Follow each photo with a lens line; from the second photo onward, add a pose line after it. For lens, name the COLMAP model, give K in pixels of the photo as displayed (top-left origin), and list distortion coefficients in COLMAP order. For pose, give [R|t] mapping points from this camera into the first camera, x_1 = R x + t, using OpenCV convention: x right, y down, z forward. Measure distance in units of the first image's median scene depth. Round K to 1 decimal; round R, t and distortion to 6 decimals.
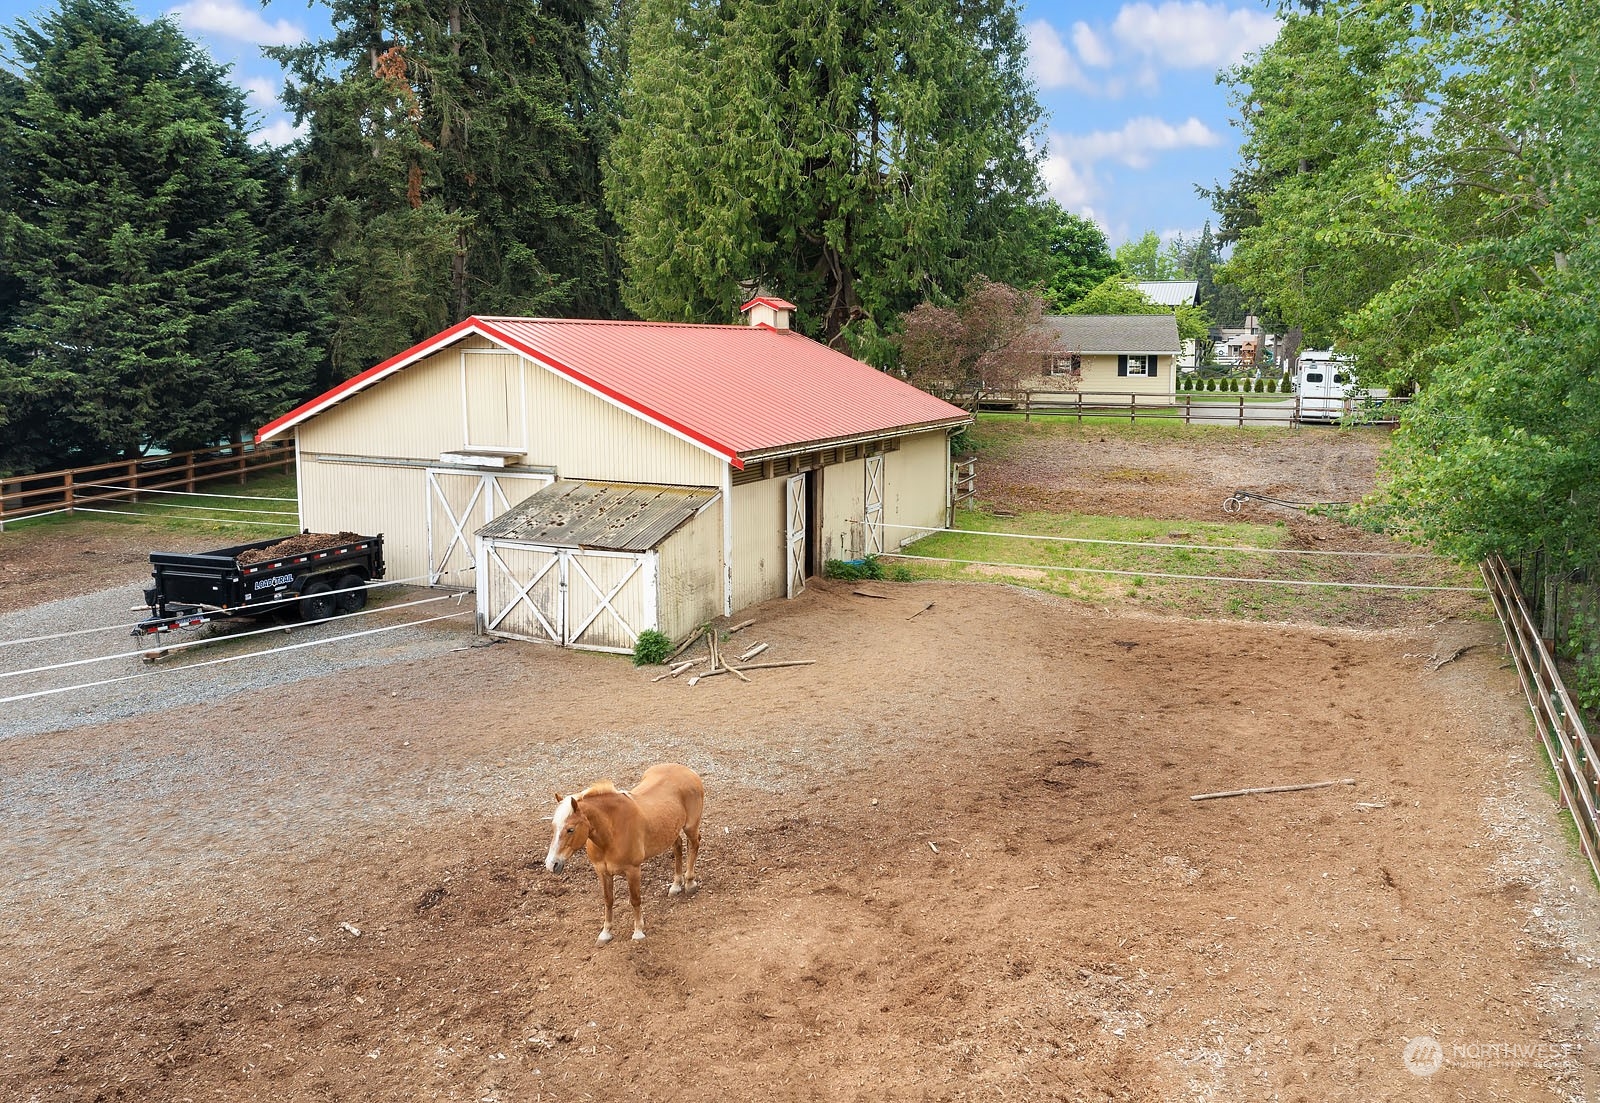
lens RADIAL K [[1109.7, 0, 800.0], [0, 1109.7, 551.5], [0, 0, 1]] dist [-0.001906, -0.000805]
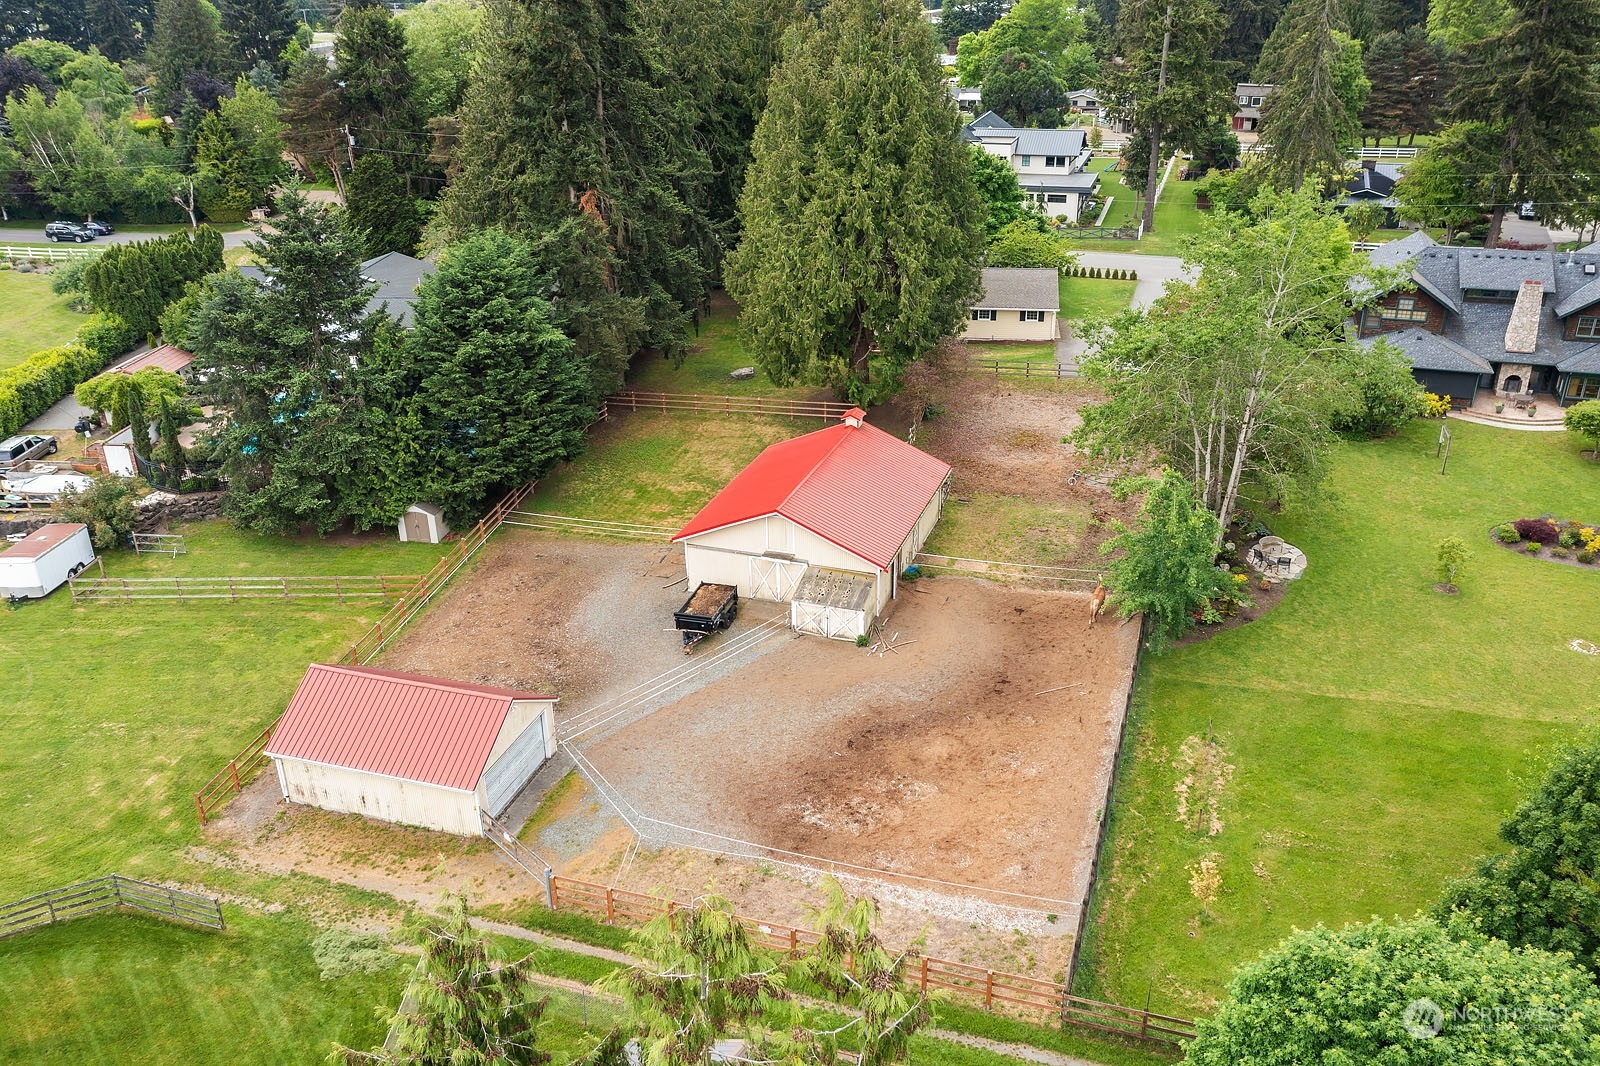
lens RADIAL K [[1213.1, 0, 800.0], [0, 1213.1, 533.0], [0, 0, 1]] dist [0.000170, -0.000079]
pose [[0.993262, -0.058458, 0.100067, -0.531543], [0.023909, 0.948248, 0.316629, -1.063955], [-0.113398, -0.312103, 0.943256, -1.702569]]
